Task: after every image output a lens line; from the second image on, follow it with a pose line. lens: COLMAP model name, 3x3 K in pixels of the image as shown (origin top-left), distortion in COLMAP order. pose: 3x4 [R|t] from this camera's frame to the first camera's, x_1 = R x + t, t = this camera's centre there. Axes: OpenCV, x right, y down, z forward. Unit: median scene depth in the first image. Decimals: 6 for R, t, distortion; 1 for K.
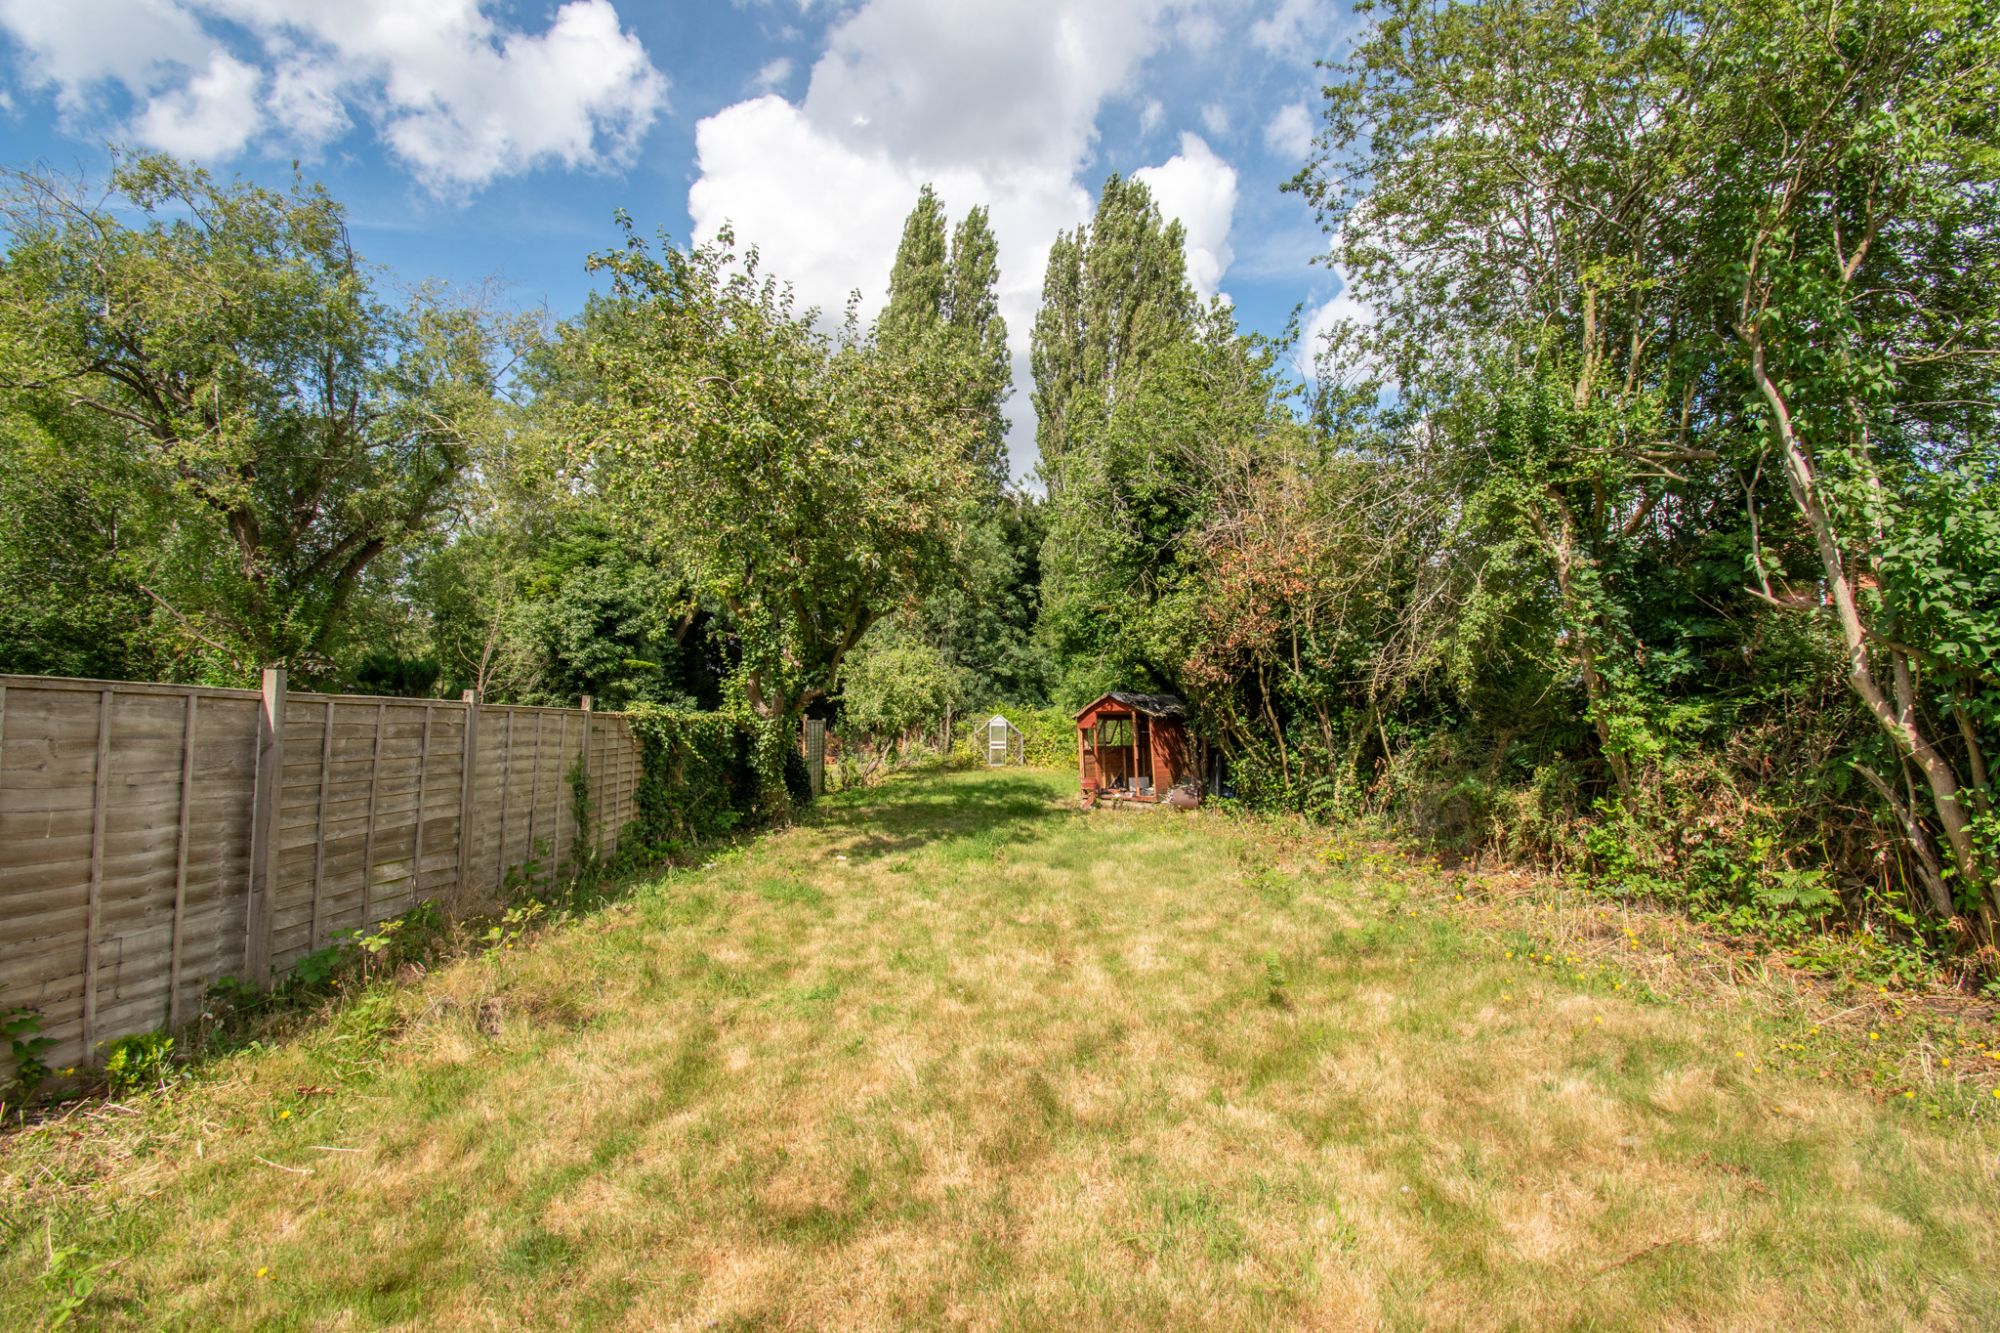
lens RADIAL K [[892.1, 0, 1000.0], [0, 892.1, 666.5], [0, 0, 1]] dist [0.000483, -0.014584]
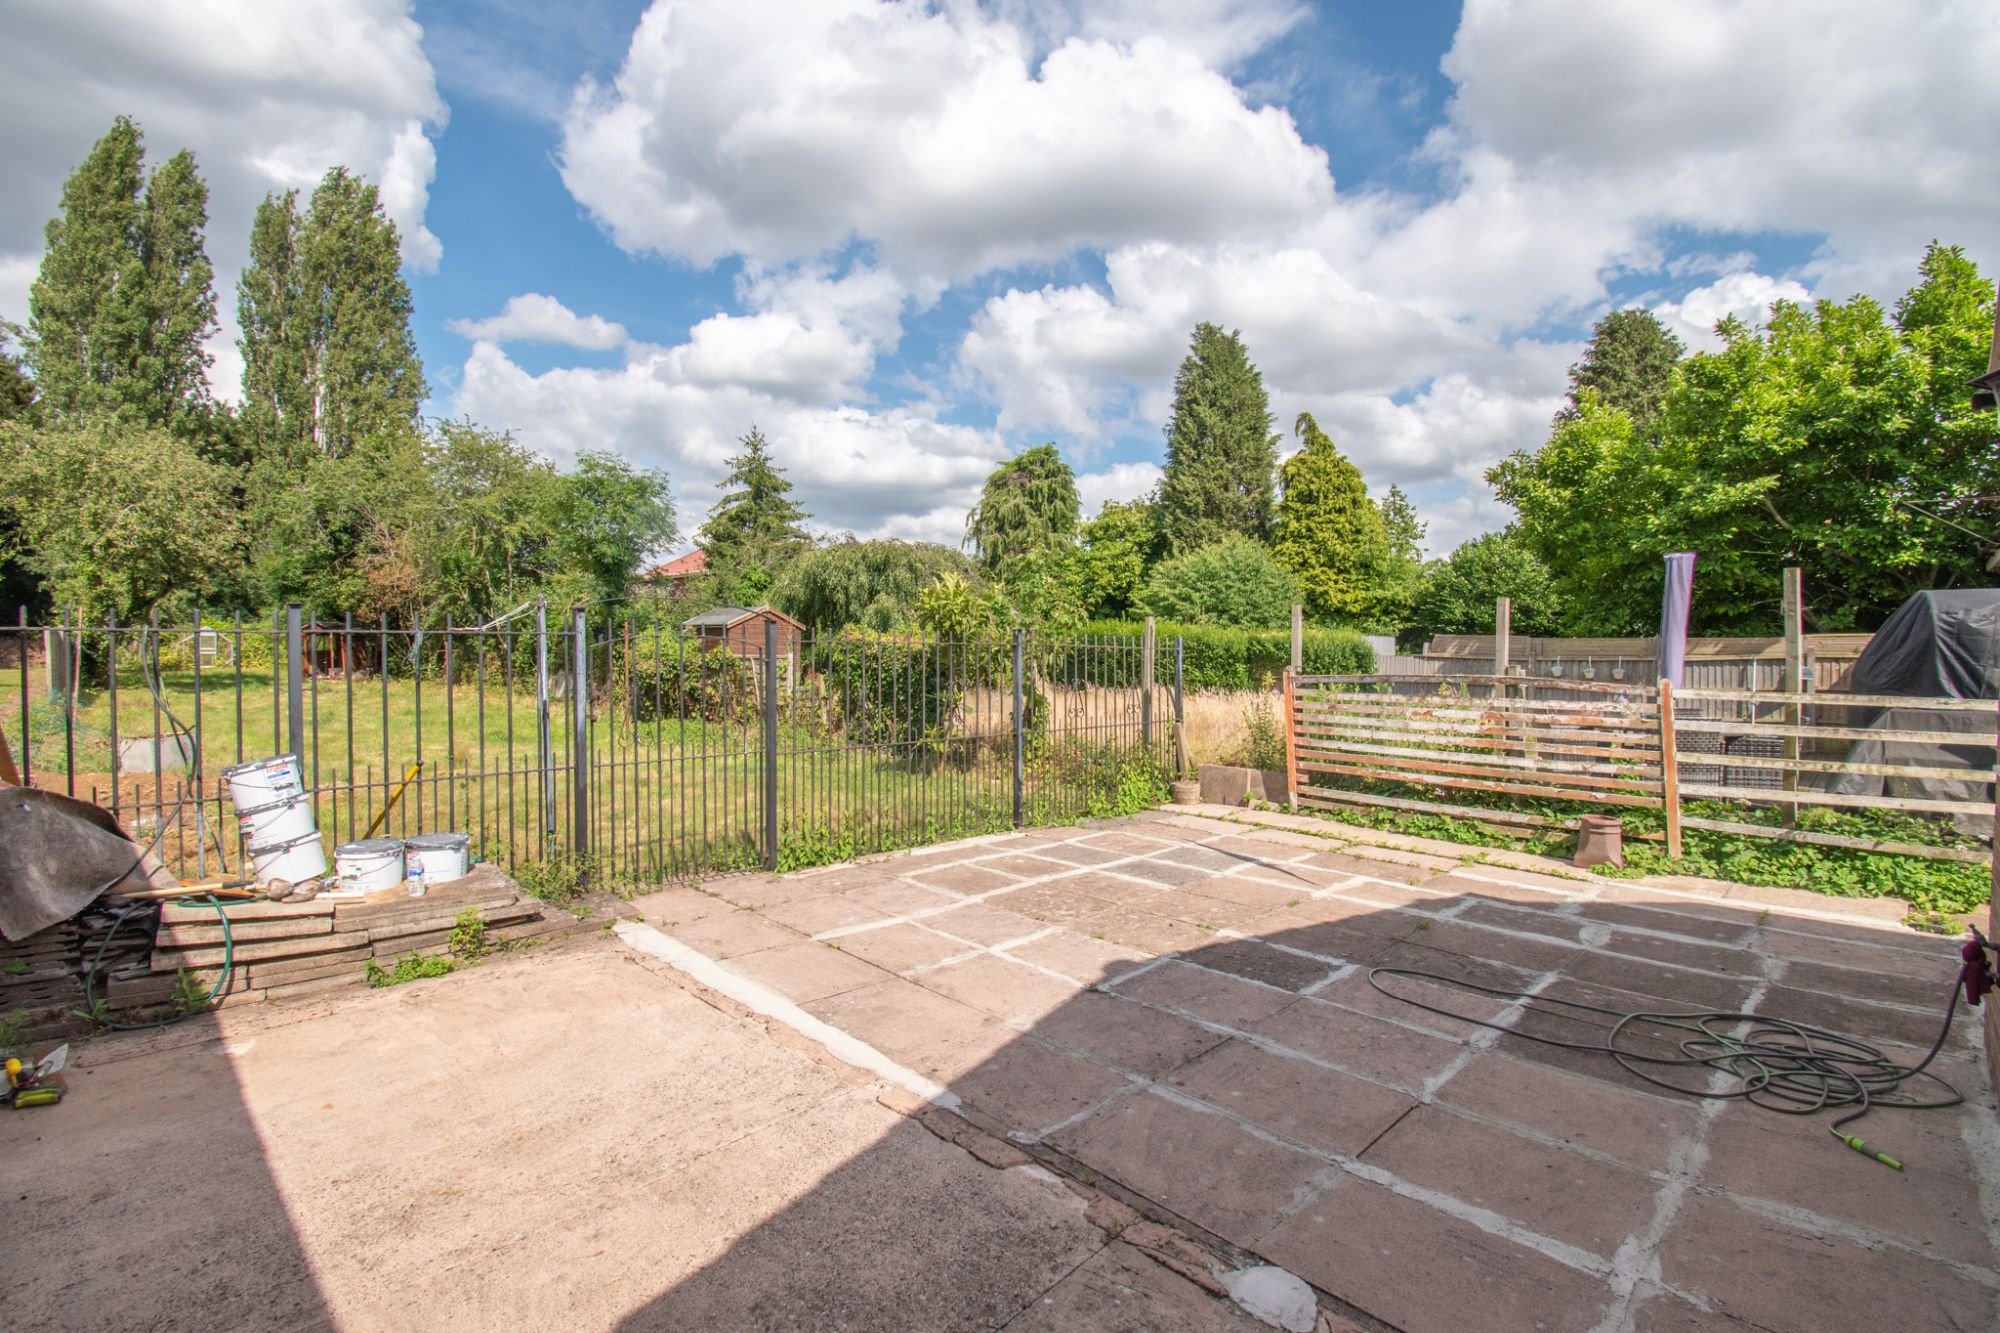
lens RADIAL K [[892.1, 0, 1000.0], [0, 892.1, 666.5], [0, 0, 1]] dist [0.000483, -0.014584]
pose [[0.716142, -0.005011, 0.697937, -0.063557], [-0.063849, 0.995311, 0.072660, -0.044740], [-0.695028, -0.096598, 0.712464, -0.570698]]
